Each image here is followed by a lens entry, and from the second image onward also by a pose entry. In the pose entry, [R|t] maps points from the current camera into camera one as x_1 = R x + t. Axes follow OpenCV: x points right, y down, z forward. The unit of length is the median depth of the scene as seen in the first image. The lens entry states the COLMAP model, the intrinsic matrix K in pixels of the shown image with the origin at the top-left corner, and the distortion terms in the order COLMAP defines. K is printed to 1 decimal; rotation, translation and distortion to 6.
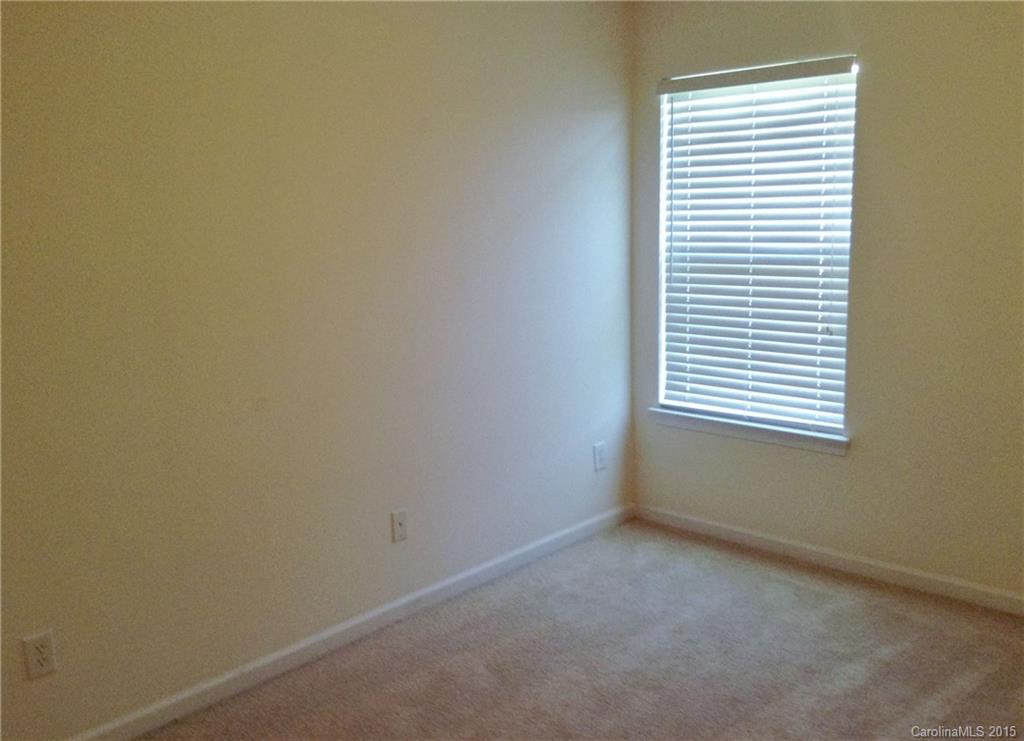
lens RADIAL K [[916.4, 0, 505.6], [0, 916.4, 378.4], [0, 0, 1]] dist [0.072071, -0.175392]
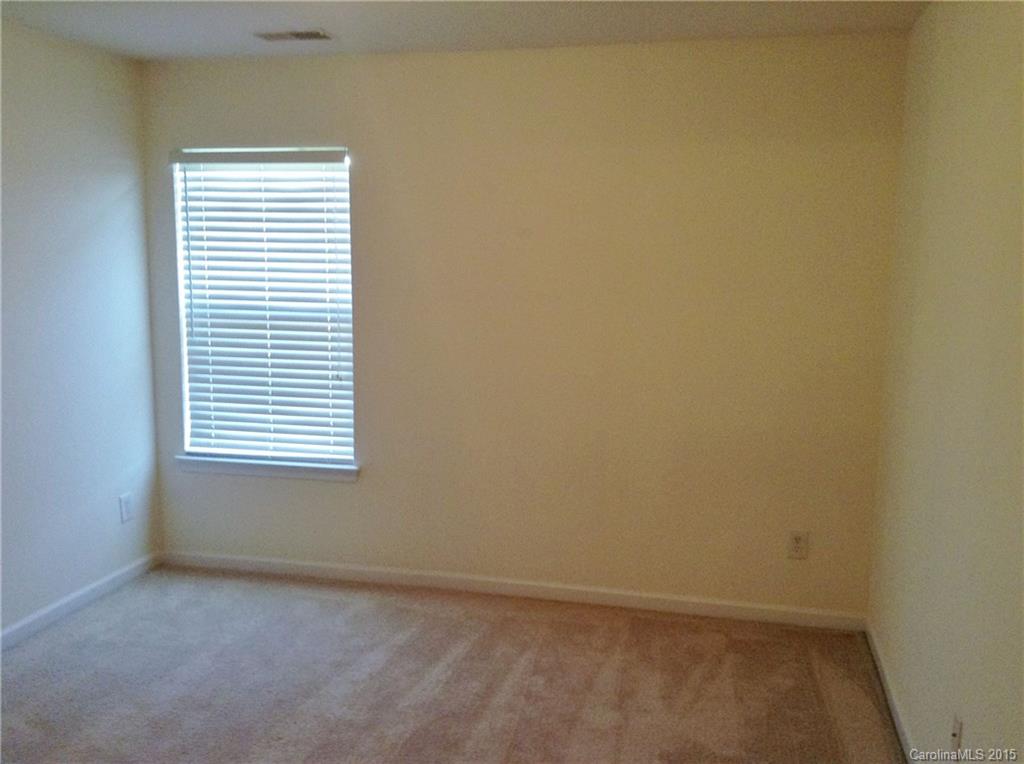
lens RADIAL K [[988.5, 0, 509.6], [0, 988.5, 376.1], [0, 0, 1]] dist [-0.153793, 0.000000]
pose [[0.845984, -0.011420, 0.533085, -0.120610], [0.050290, 0.997023, -0.058448, 0.027959], [-0.530831, 0.076255, 0.844040, -0.158395]]
